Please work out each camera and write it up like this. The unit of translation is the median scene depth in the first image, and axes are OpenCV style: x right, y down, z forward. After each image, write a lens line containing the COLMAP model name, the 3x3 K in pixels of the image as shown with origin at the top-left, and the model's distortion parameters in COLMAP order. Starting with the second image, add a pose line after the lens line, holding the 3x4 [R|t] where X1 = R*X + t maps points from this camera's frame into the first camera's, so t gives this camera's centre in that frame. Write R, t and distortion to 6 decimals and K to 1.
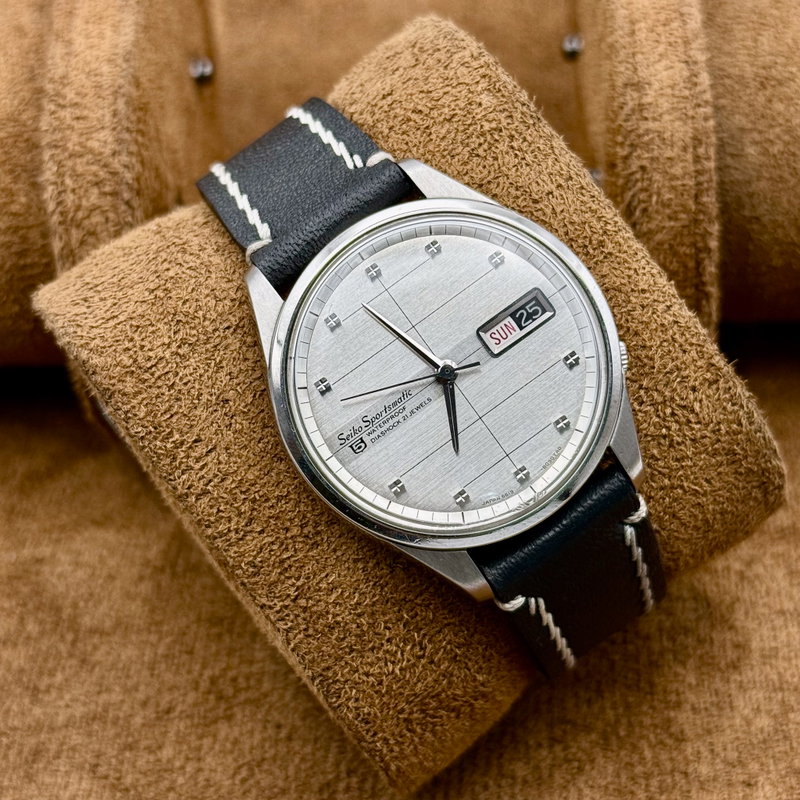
lens RADIAL K [[1740.6, 0, 423.4], [0, 1740.6, 391.2], [0, 0, 1]] dist [0.378244, -0.027590]
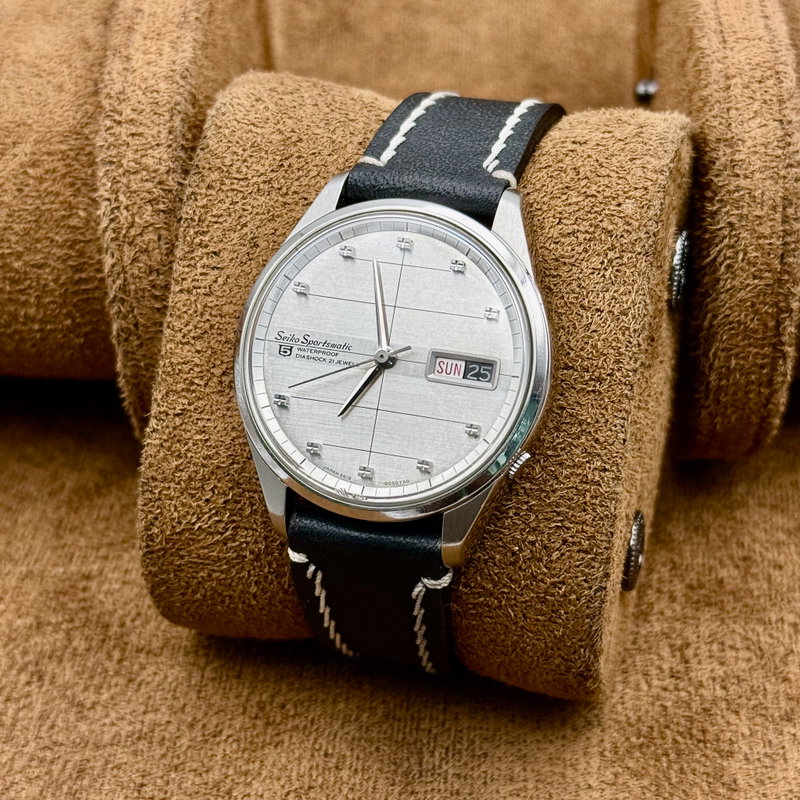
lens RADIAL K [[1740.6, 0, 423.4], [0, 1740.6, 391.2], [0, 0, 1]] dist [0.378244, -0.027590]
pose [[0.666073, 0.692371, -0.277434, 0.329498], [-0.676025, 0.717544, 0.167693, -0.185318], [0.315177, 0.075857, 0.945996, -0.012486]]
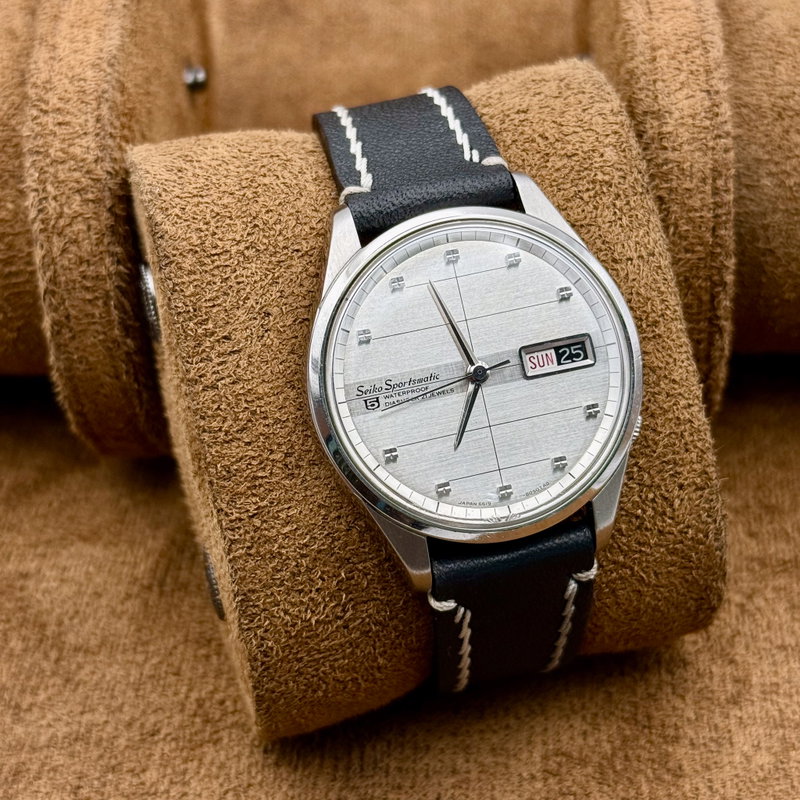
lens RADIAL K [[1740.6, 0, 423.4], [0, 1740.6, 391.2], [0, 0, 1]] dist [0.378244, -0.027590]
pose [[0.913717, 0.403994, 0.043707, -0.055238], [-0.401956, 0.914368, -0.048610, 0.060175], [-0.059603, 0.026847, 0.997861, -0.033771]]
